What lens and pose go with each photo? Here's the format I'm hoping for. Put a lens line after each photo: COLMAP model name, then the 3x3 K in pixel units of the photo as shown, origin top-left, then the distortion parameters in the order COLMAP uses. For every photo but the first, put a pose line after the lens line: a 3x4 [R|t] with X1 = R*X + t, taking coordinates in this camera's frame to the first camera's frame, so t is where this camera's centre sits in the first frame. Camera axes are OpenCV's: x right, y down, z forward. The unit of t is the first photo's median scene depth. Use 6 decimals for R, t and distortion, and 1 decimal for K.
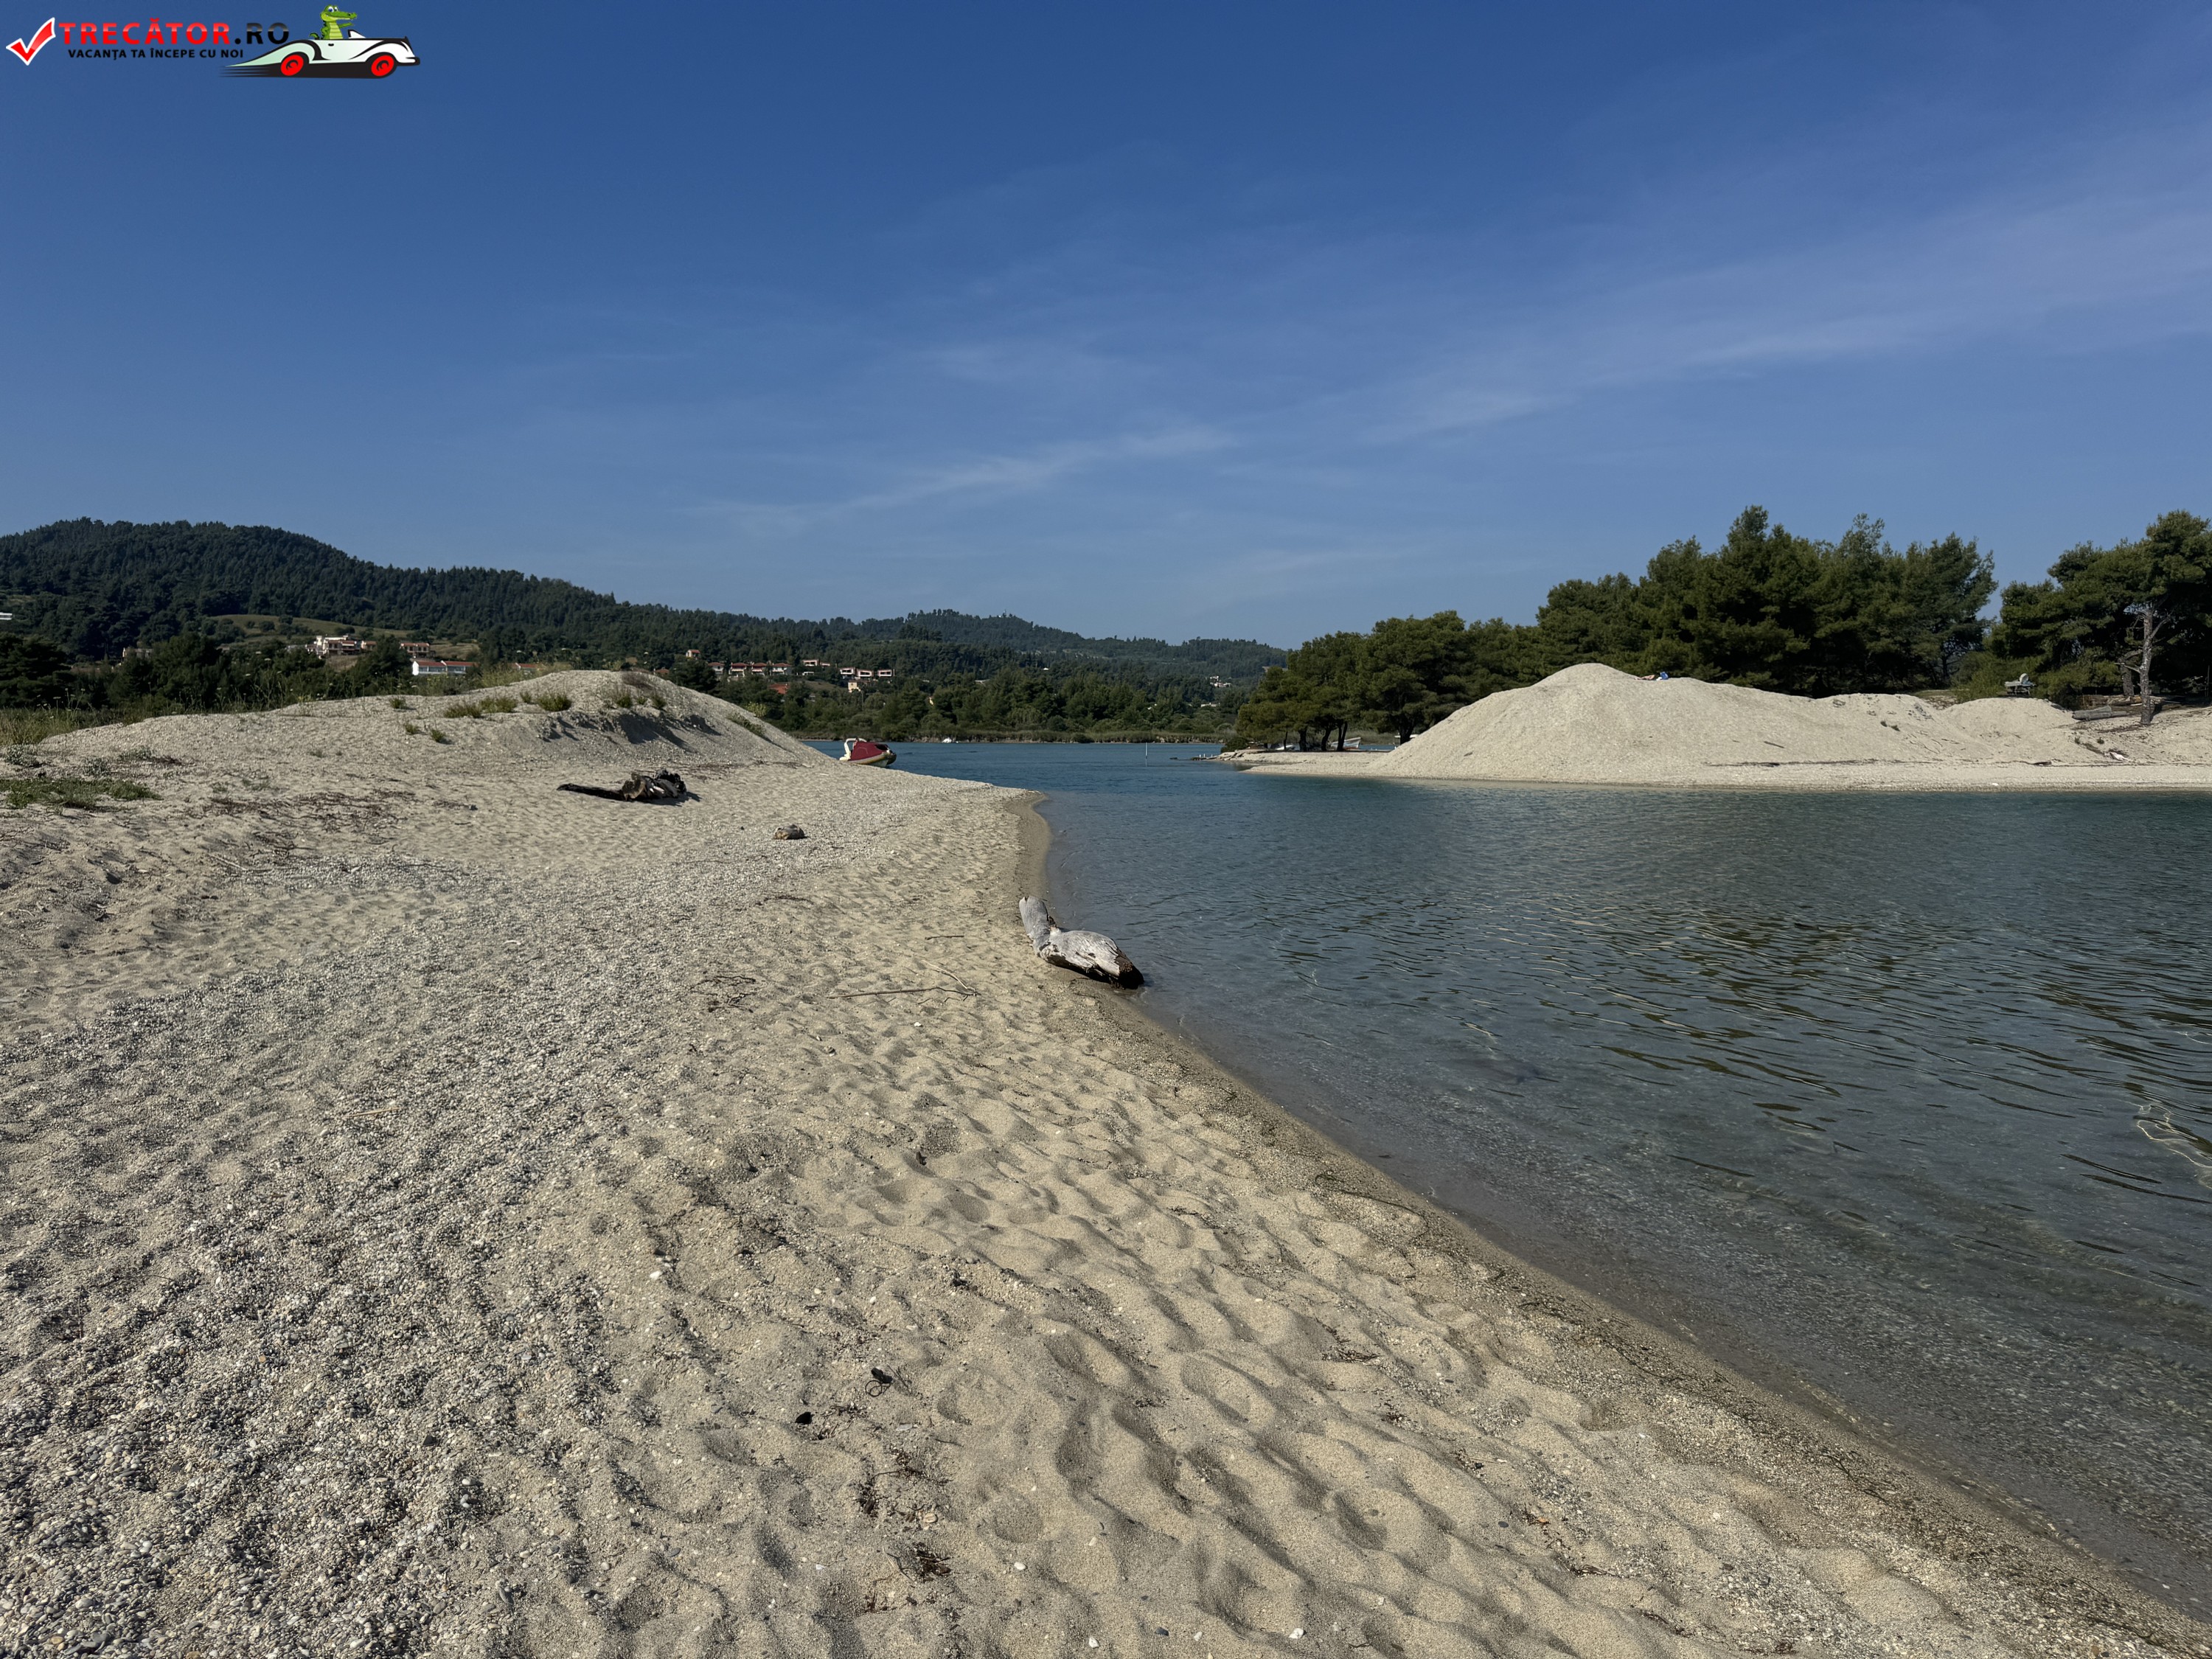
lens RADIAL K [[1552.7, 0, 1102.7], [0, 1552.7, 846.0], [0, 0, 1]] dist [0.072059, -0.095921]
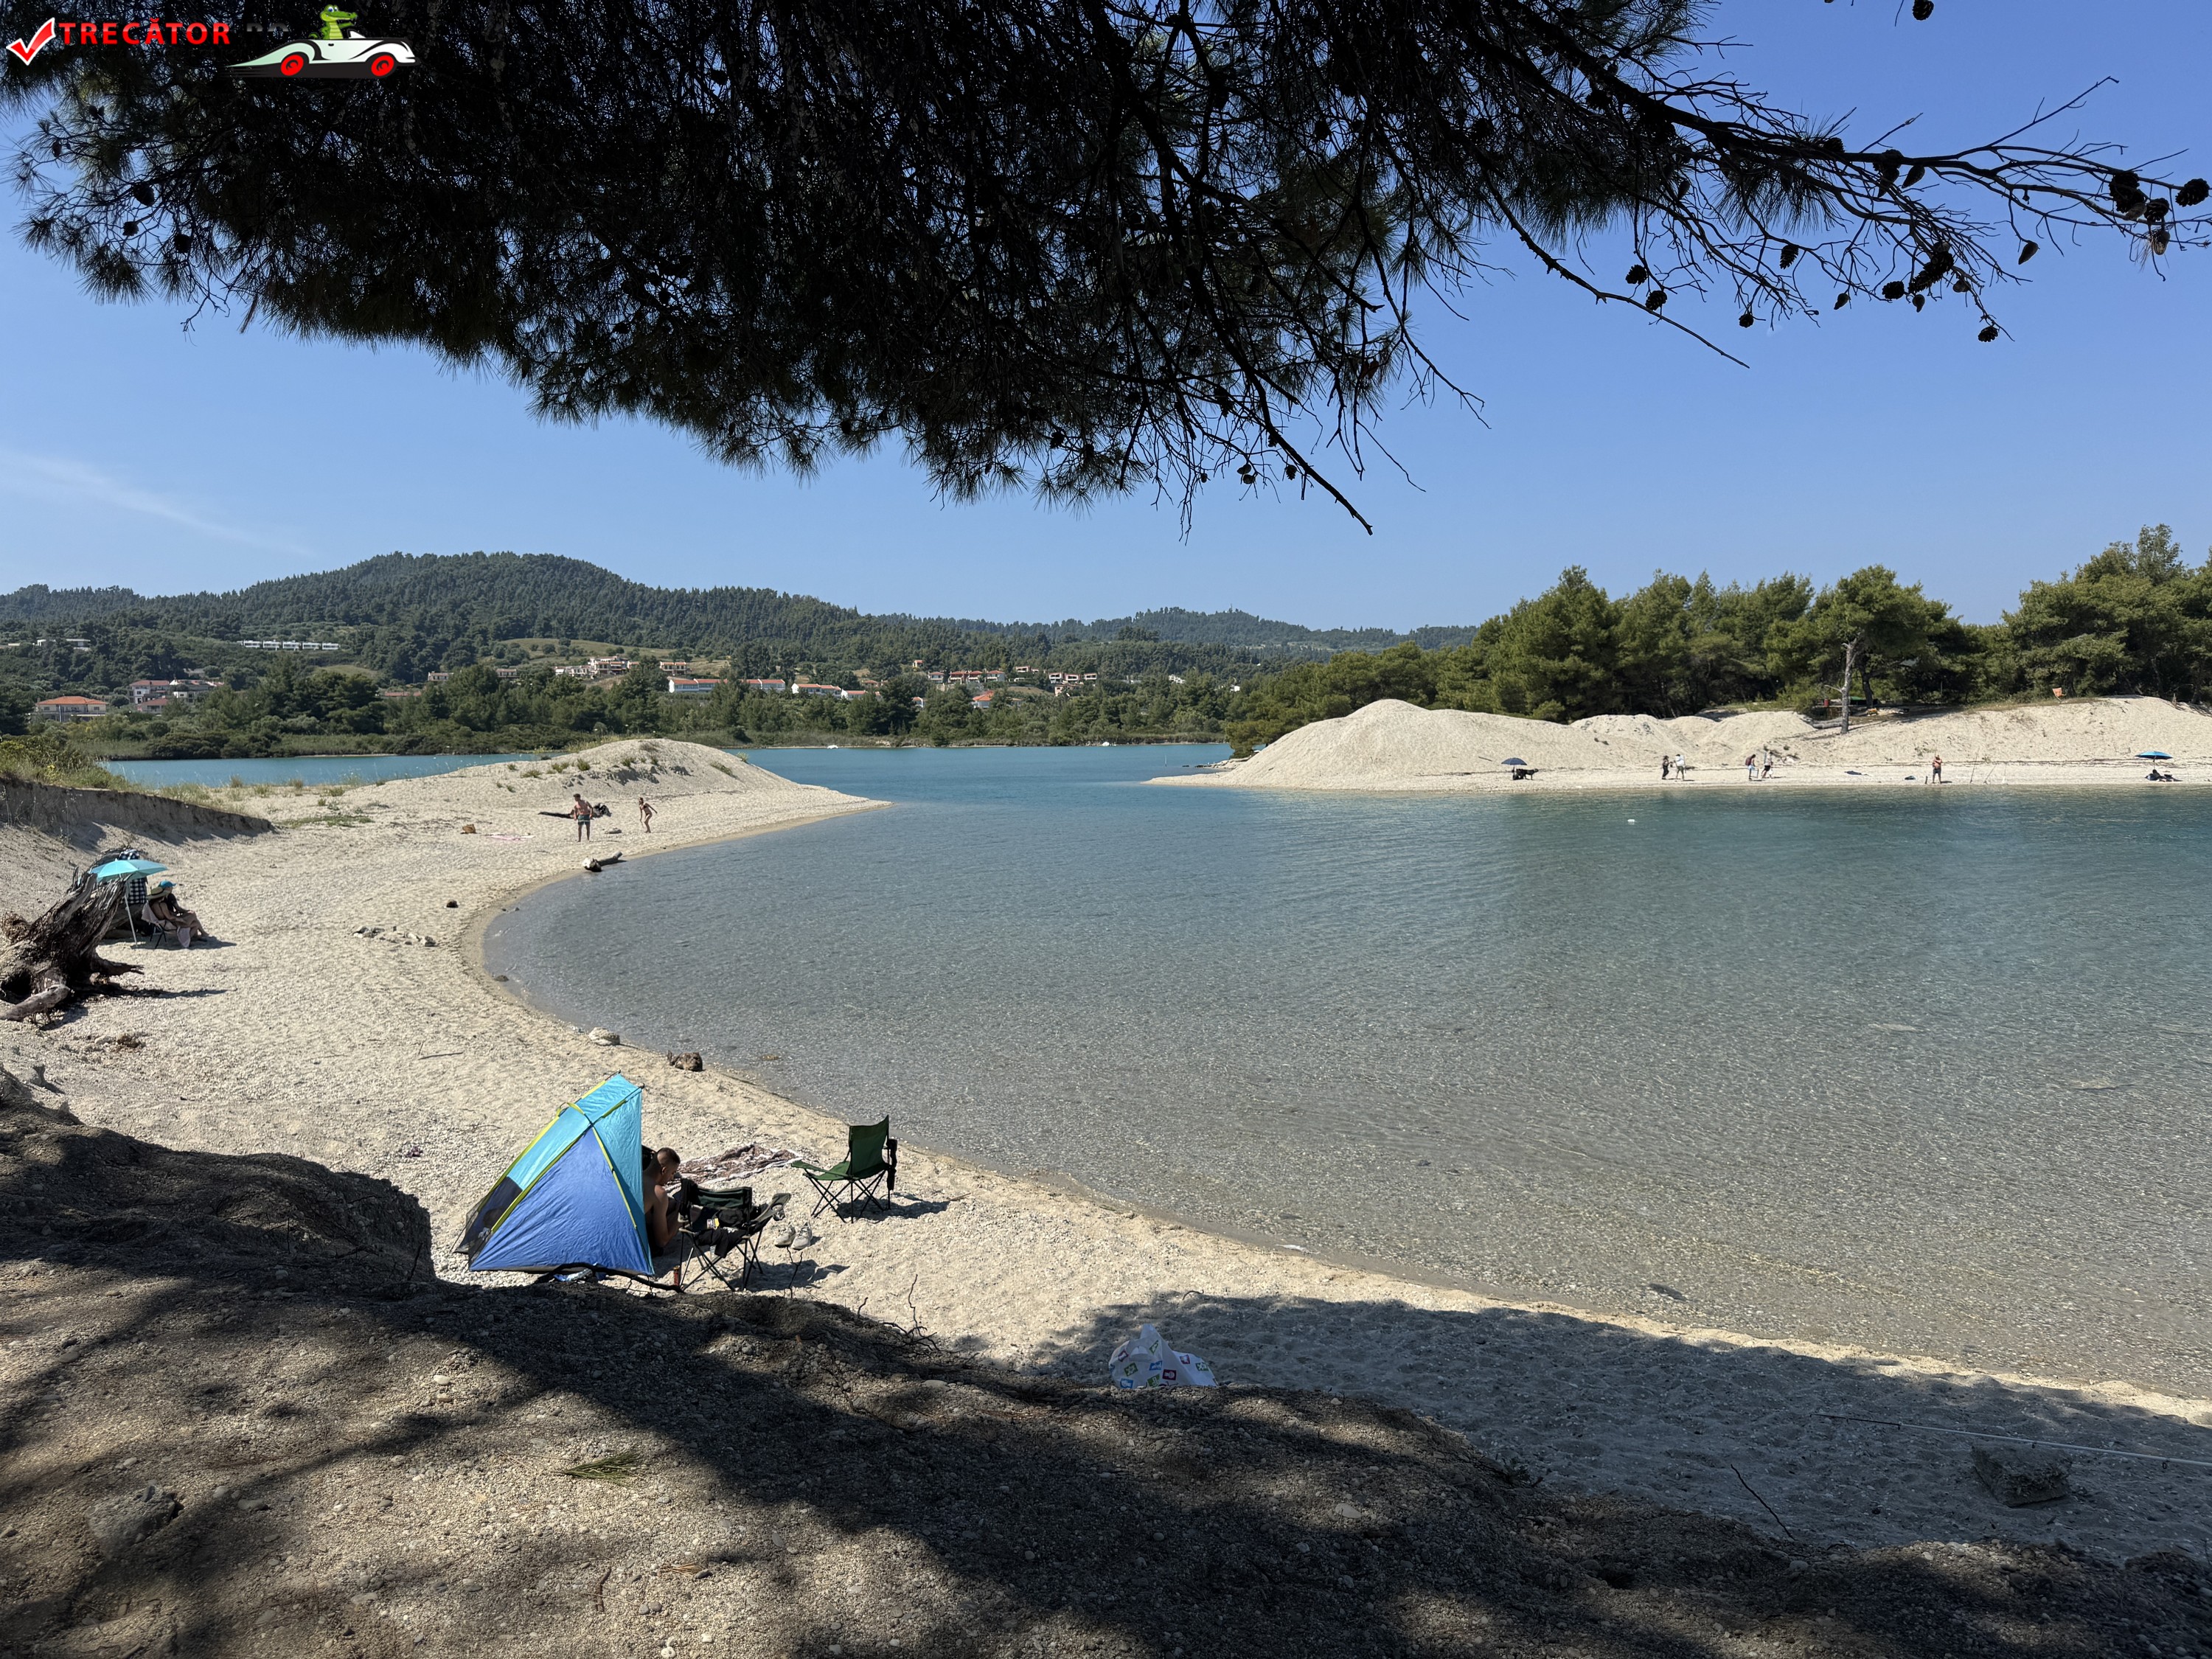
lens RADIAL K [[1552.7, 0, 1103.7], [0, 1552.7, 862.7], [0, 0, 1]] dist [0.072059, -0.095921]
pose [[0.987900, -0.008463, -0.154859, 0.063370], [0.010766, 0.999843, 0.014040, 0.001033], [0.154716, -0.015537, 0.987837, -0.089198]]
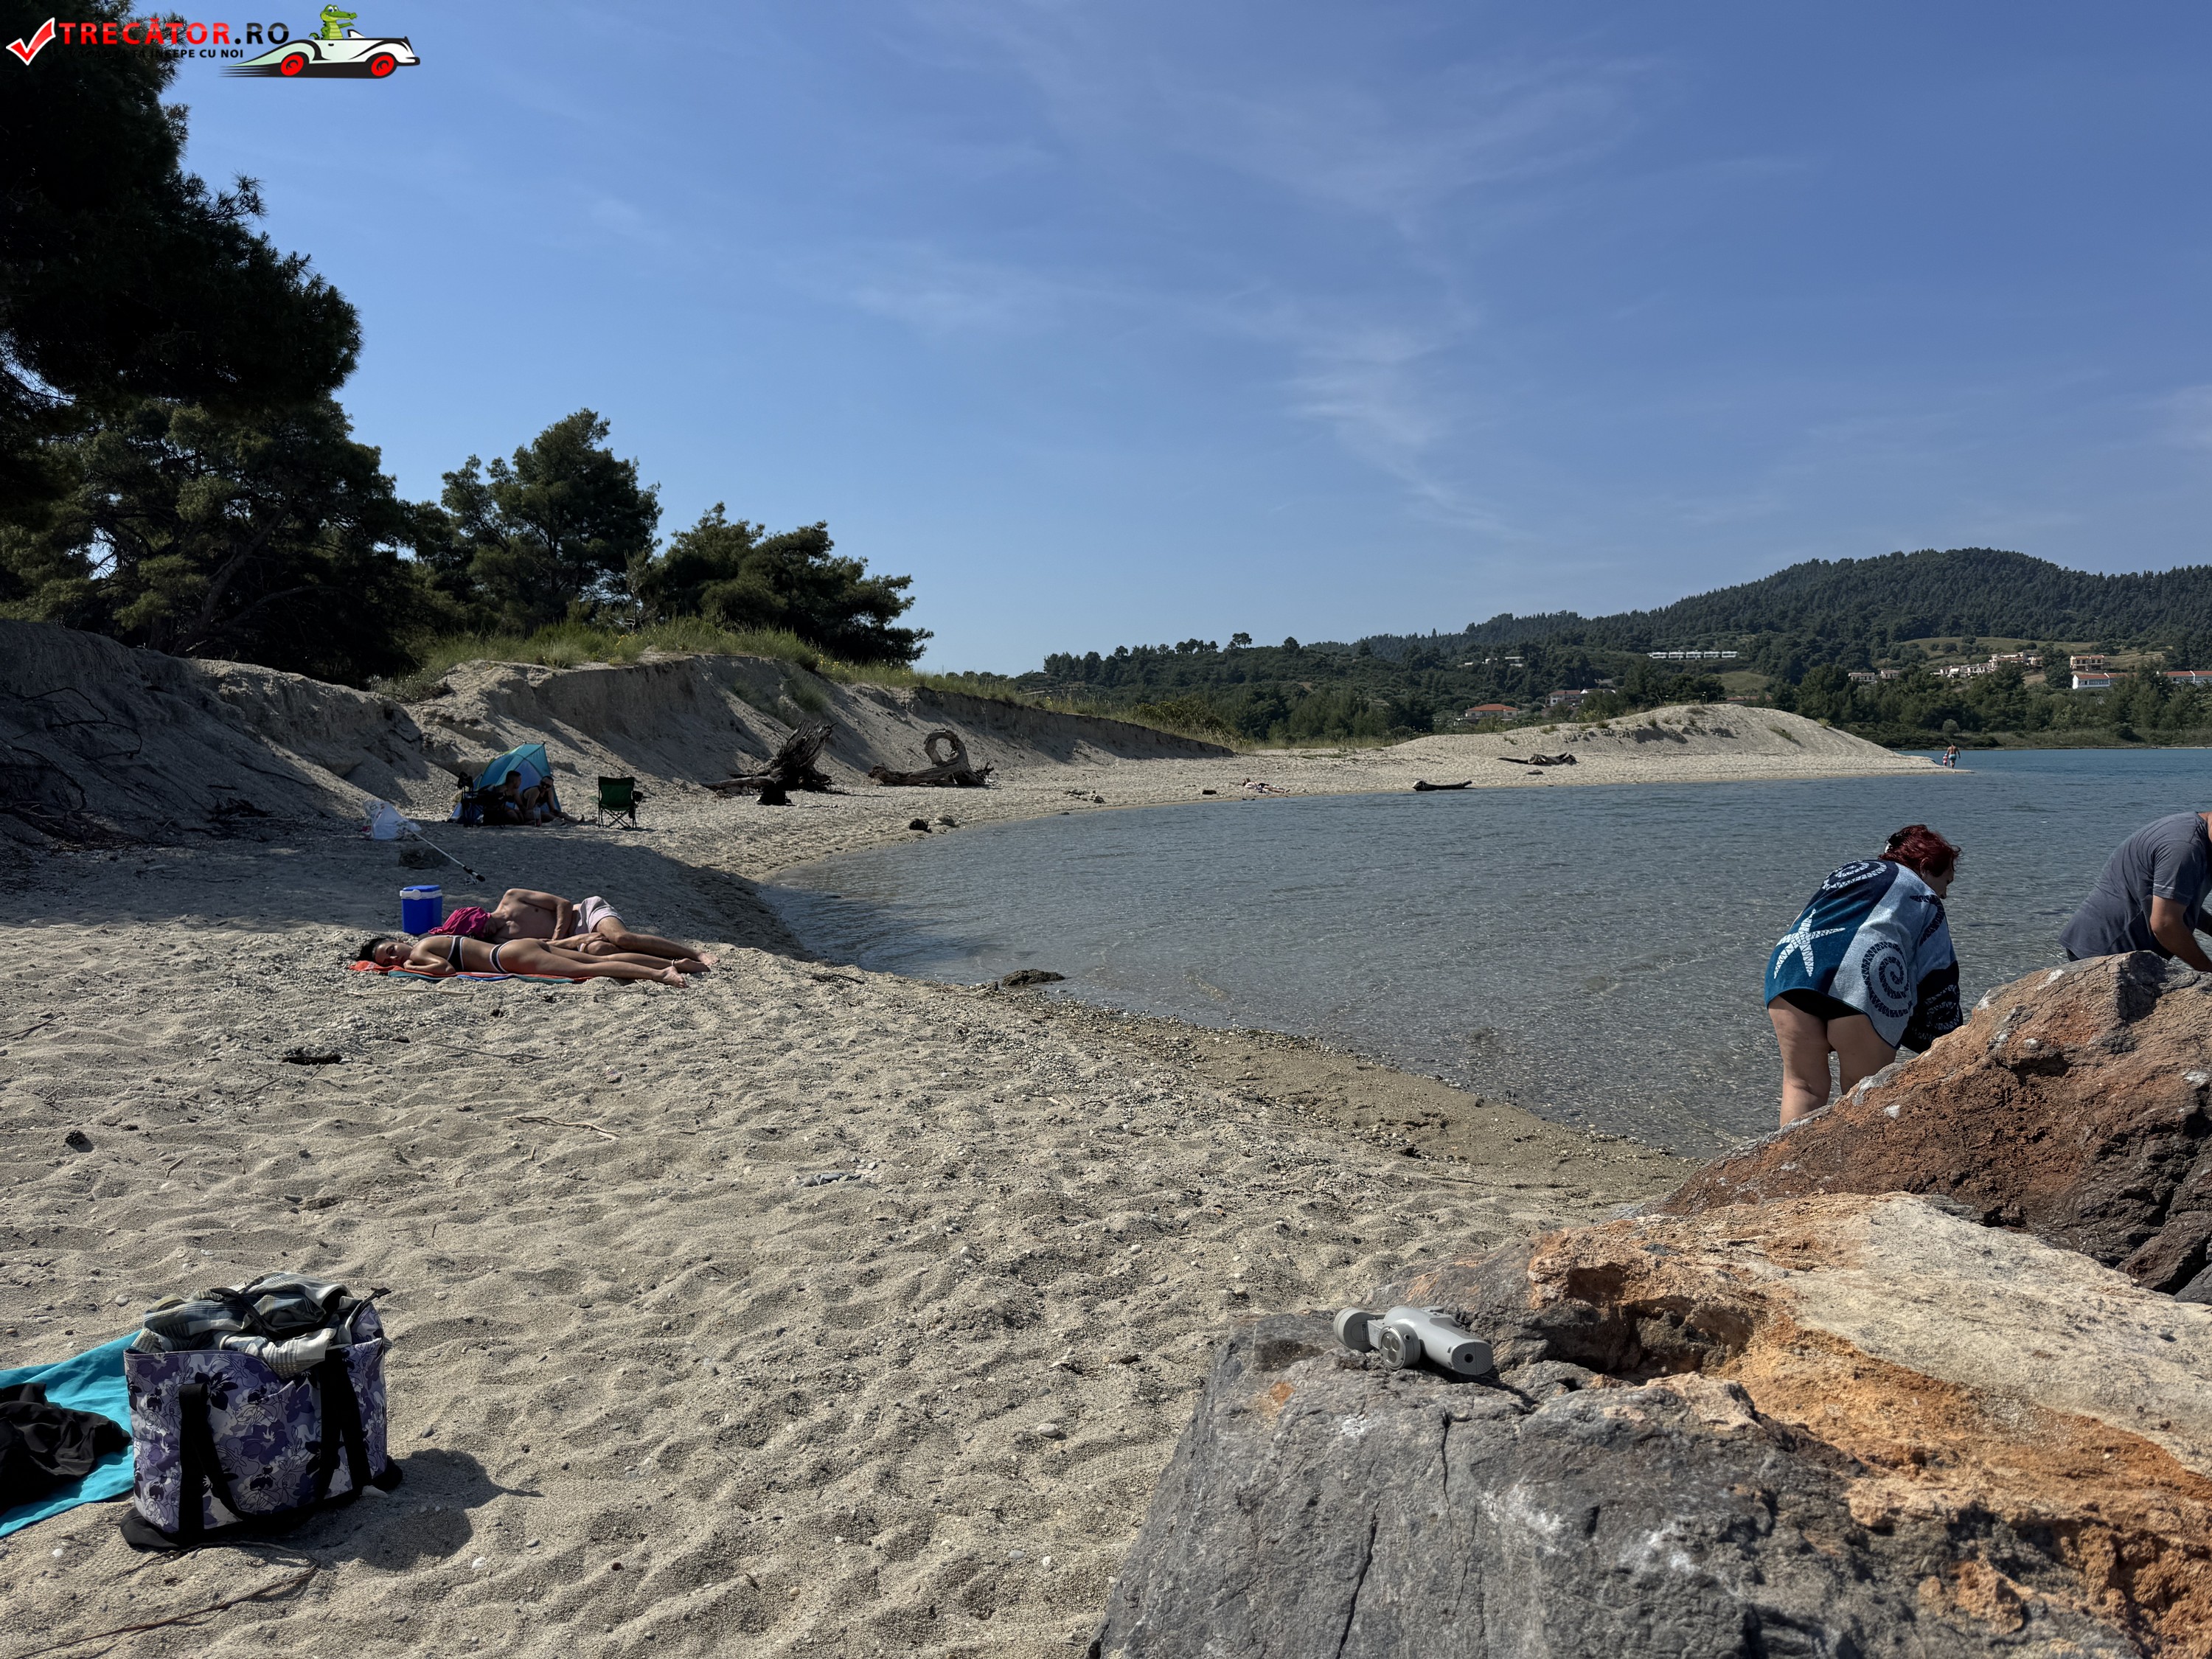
lens RADIAL K [[1552.7, 0, 1118.4], [0, 1552.7, 859.6], [0, 0, 1]] dist [0.072059, -0.095921]
pose [[0.544899, 0.044921, -0.837297, 0.112800], [-0.047110, 0.998627, 0.022919, 0.007699], [0.837177, 0.026956, 0.546267, -0.074321]]
